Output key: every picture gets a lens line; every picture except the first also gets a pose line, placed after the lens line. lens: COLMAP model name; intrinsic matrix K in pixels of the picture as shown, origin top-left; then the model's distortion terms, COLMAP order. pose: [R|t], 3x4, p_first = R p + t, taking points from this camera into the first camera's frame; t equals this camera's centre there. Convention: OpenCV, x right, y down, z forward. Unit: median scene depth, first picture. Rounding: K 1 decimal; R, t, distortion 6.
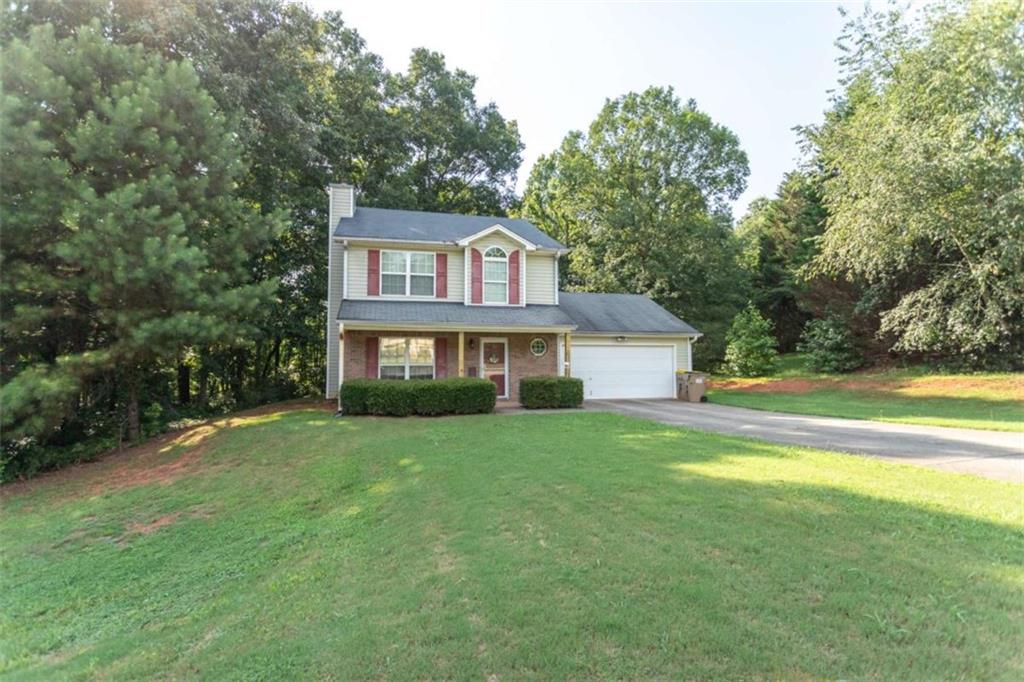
lens RADIAL K [[484.3, 0, 513.5], [0, 484.3, 335.0], [0, 0, 1]] dist [-0.001868, -0.000138]
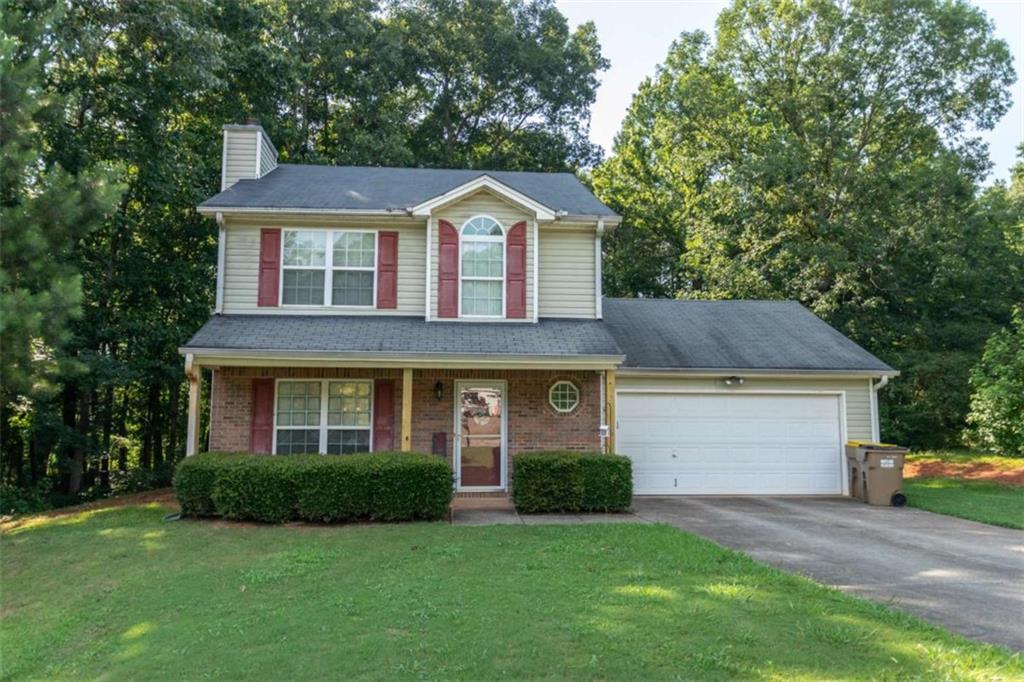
lens RADIAL K [[767.8, 0, 514.4], [0, 767.8, 331.9], [0, 0, 1]] dist [0.004912, 0.004294]
pose [[0.986318, -0.013383, -0.164311, 0.137980], [0.003263, 0.998089, -0.061707, 0.005657], [0.164823, 0.060327, 0.984477, 0.136416]]
